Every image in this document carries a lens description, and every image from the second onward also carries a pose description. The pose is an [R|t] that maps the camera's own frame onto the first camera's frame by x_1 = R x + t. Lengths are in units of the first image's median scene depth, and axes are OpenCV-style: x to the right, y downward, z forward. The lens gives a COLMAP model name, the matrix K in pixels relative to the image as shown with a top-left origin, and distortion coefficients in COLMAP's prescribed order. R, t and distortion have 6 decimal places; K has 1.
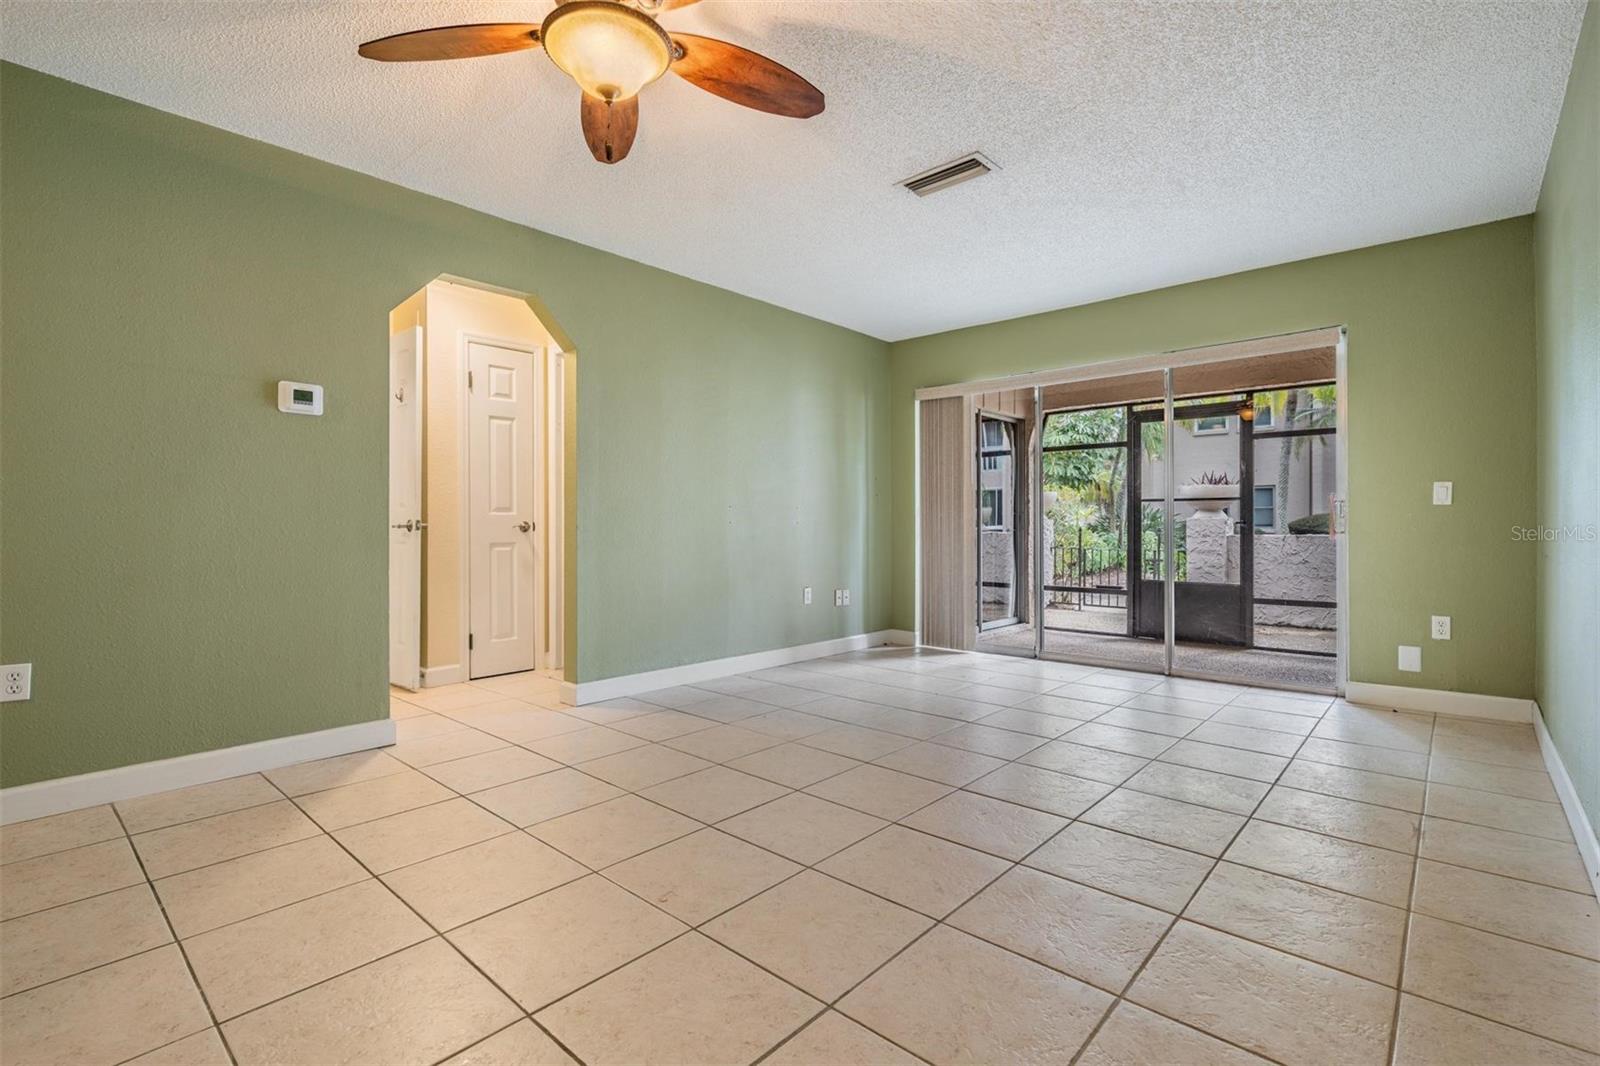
lens RADIAL K [[739.3, 0, 788.8], [0, 739.3, 531.0], [0, 0, 1]] dist [-0.002370, 0.004532]
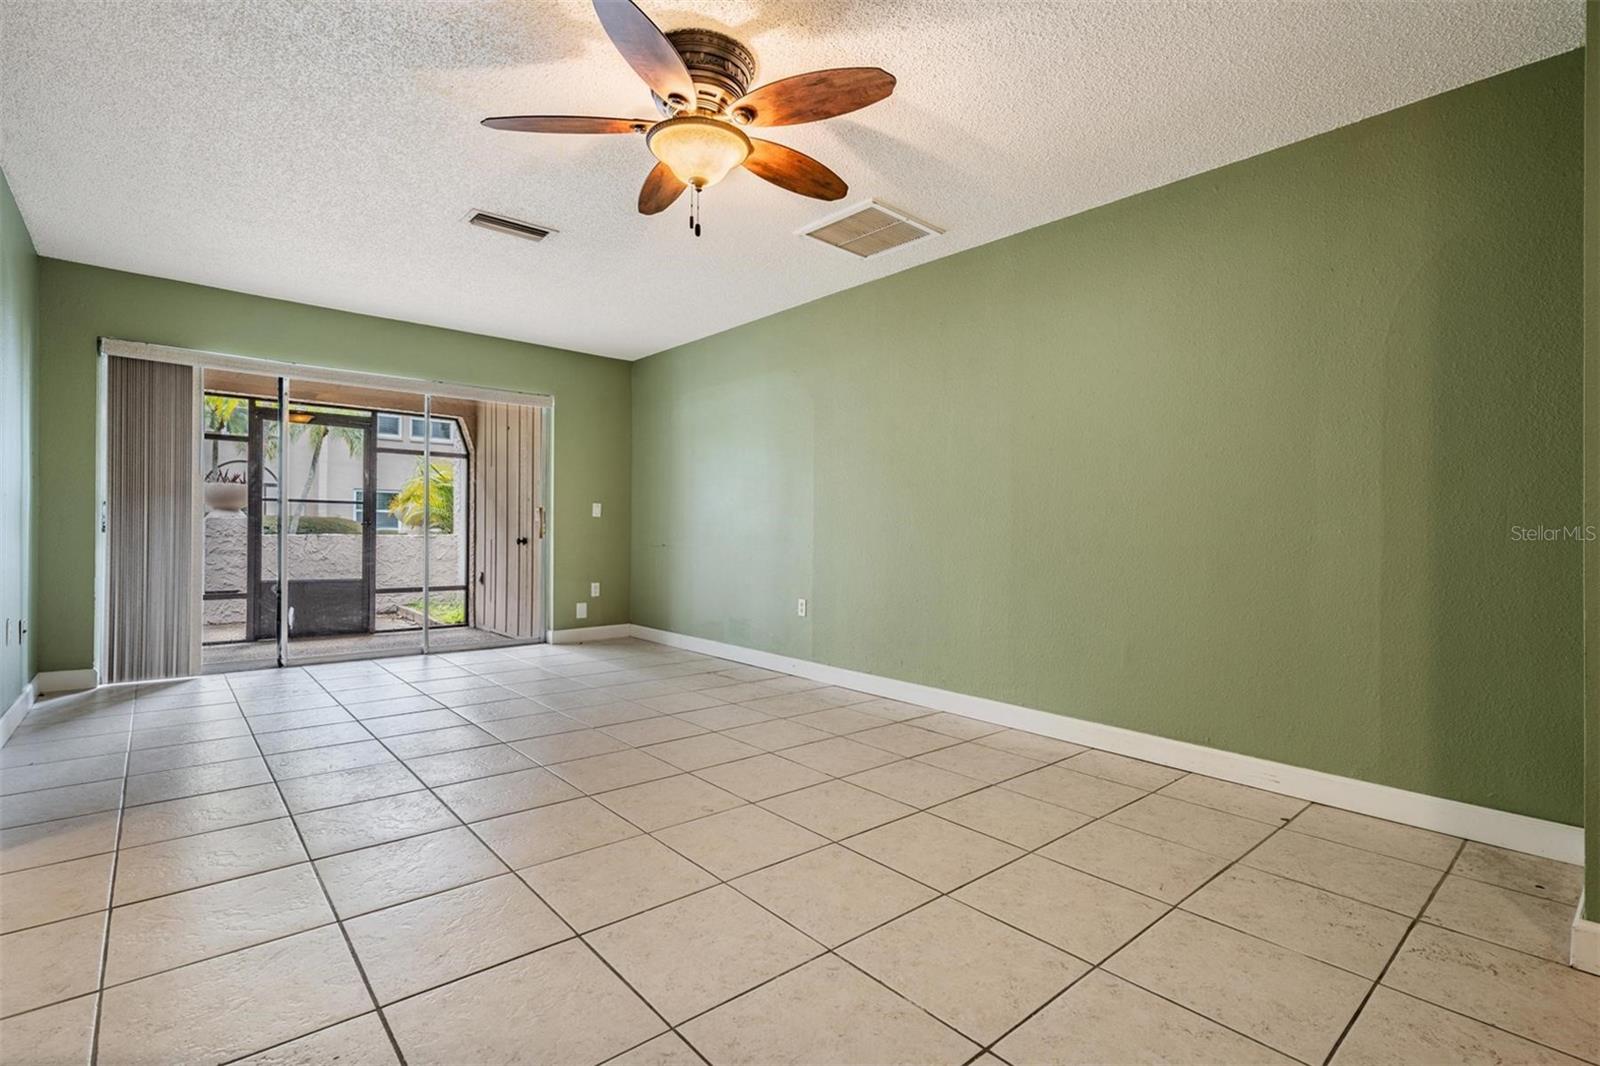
lens RADIAL K [[739.3, 0, 793.6], [0, 739.3, 532.1], [0, 0, 1]] dist [-0.002370, 0.004532]
pose [[0.119557, 0.001415, 0.992826, -0.436233], [-0.004581, 0.999989, -0.000874, -0.000576], [-0.992817, -0.004443, 0.119562, 0.205882]]
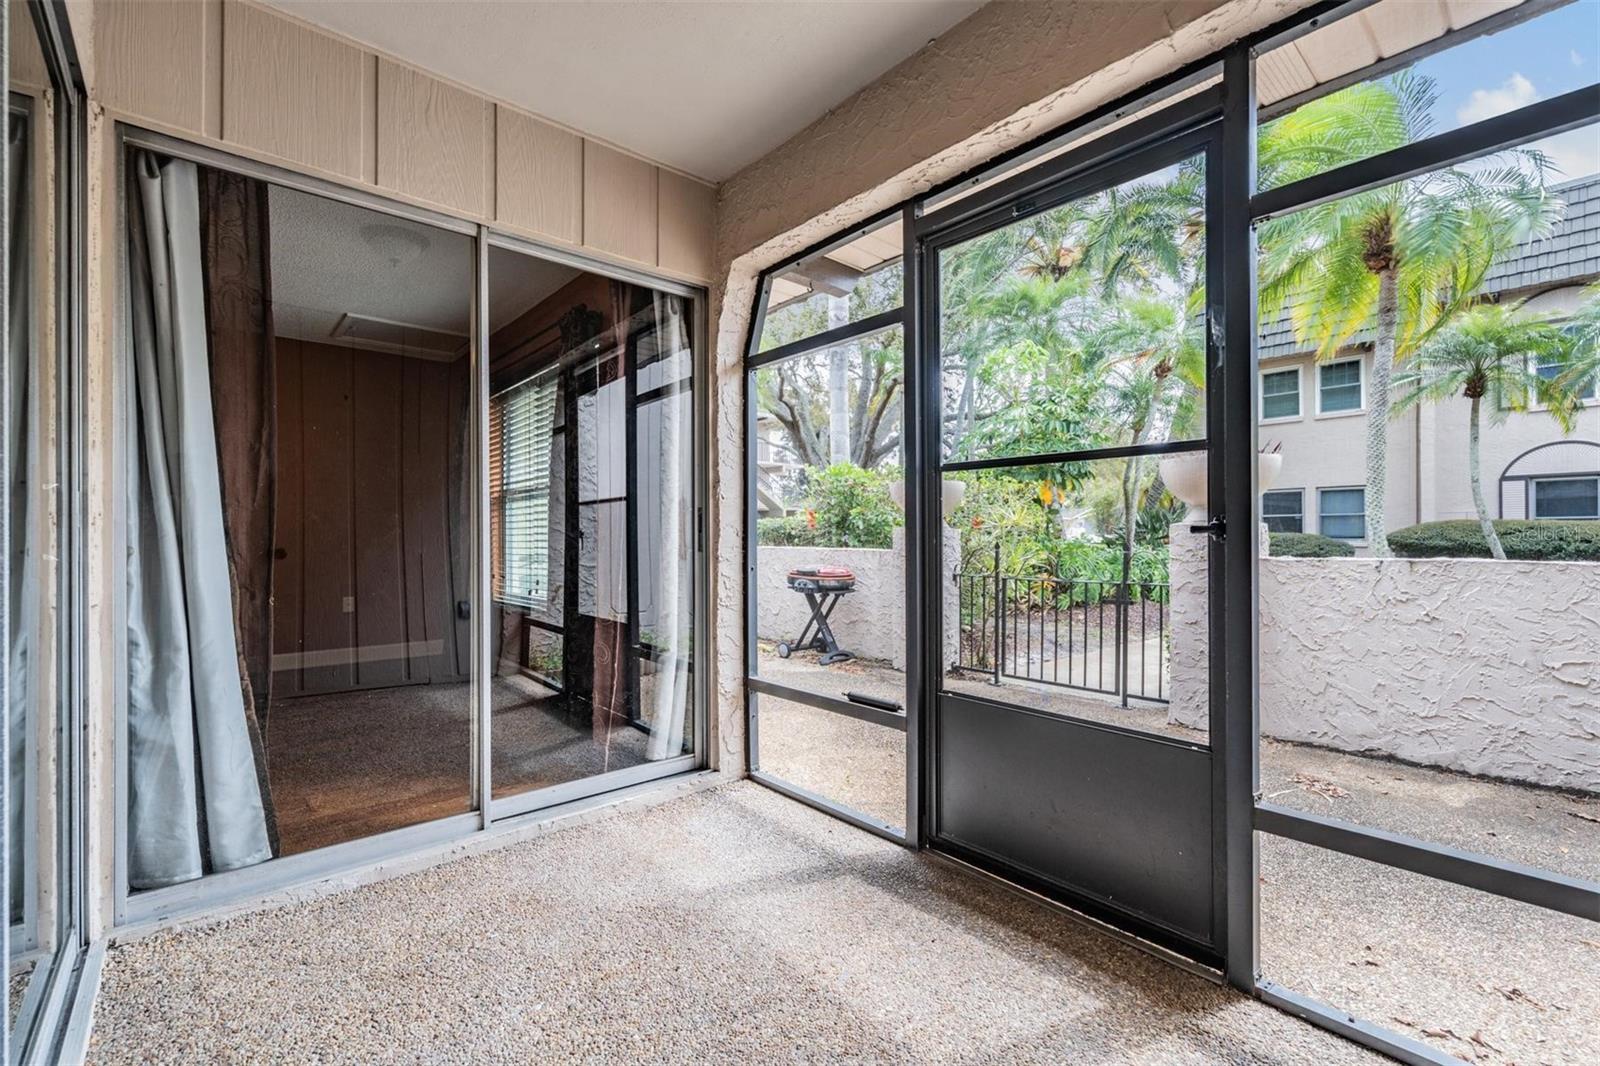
lens RADIAL K [[694.4, 0, 796.9], [0, 694.4, 535.9], [0, 0, 1]] dist [0.002910, 0.000402]
pose [[0.994418, -0.001088, -0.105510, 0.477302], [0.000075, 0.999954, -0.009603, -0.005446], [0.105516, 0.009541, 0.994372, 0.712833]]
